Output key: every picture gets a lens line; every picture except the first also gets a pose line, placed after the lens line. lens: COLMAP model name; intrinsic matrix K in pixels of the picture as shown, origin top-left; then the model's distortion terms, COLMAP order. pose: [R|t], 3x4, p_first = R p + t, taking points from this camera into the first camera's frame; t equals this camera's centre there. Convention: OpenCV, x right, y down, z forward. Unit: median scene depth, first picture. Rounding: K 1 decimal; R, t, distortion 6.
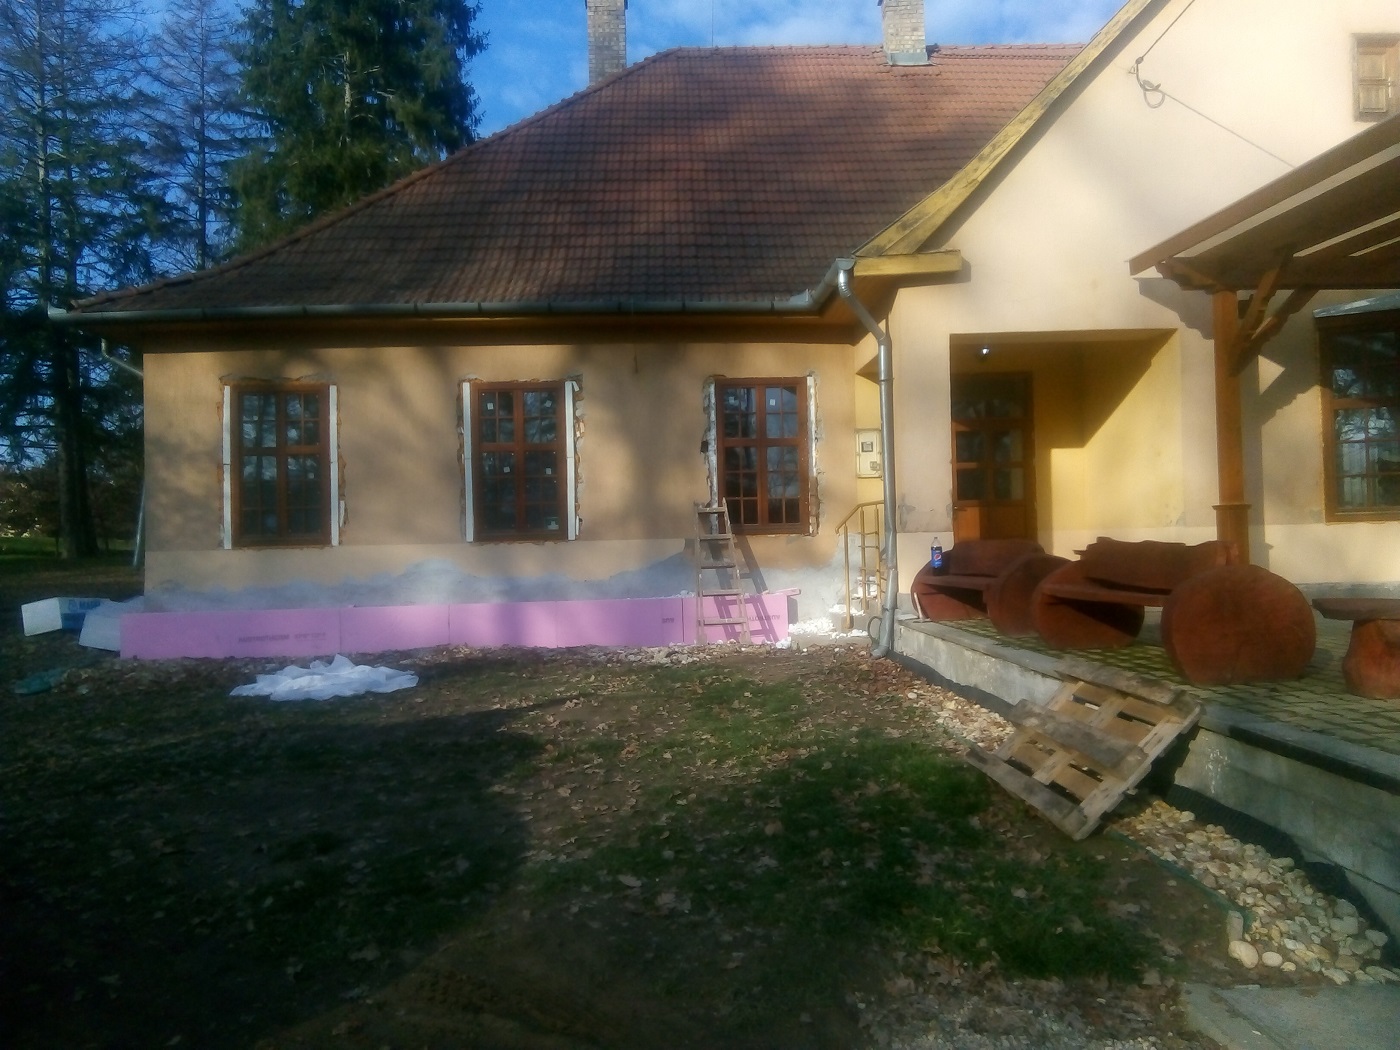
lens RADIAL K [[921.6, 0, 693.7], [0, 921.6, 528.6], [0, 0, 1]] dist [0.072609, -0.091539]
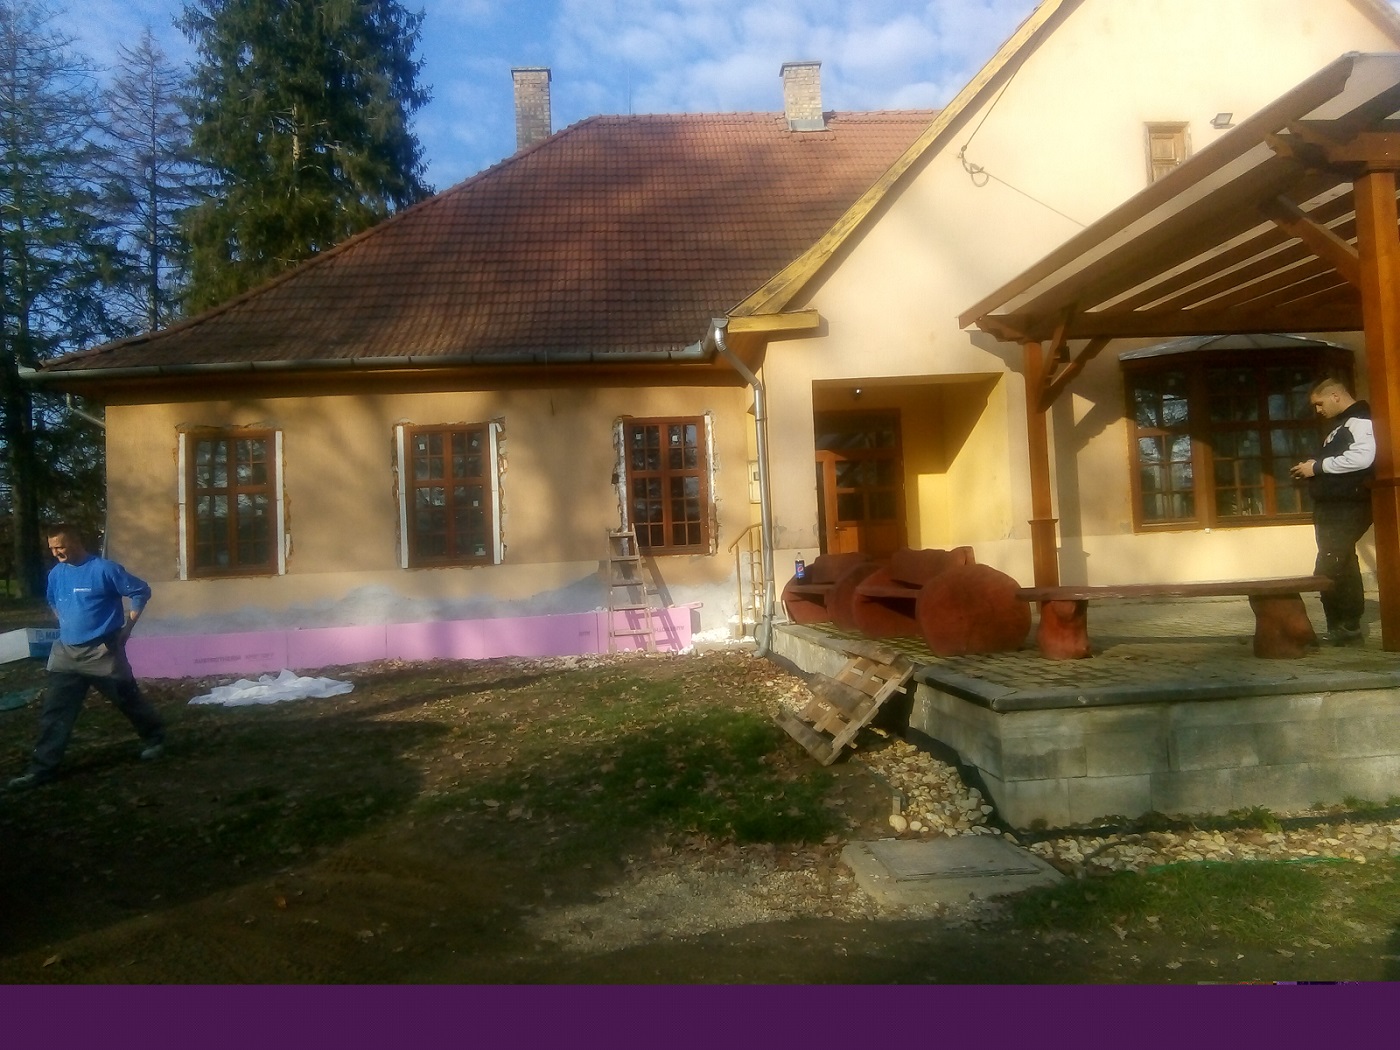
lens RADIAL K [[921.6, 0, 693.7], [0, 921.6, 528.6], [0, 0, 1]] dist [0.072609, -0.091539]
pose [[0.998940, -0.022891, 0.039945, 0.062632], [0.024061, 0.999288, -0.029058, 0.007478], [-0.039252, 0.029988, 0.998779, -0.133266]]
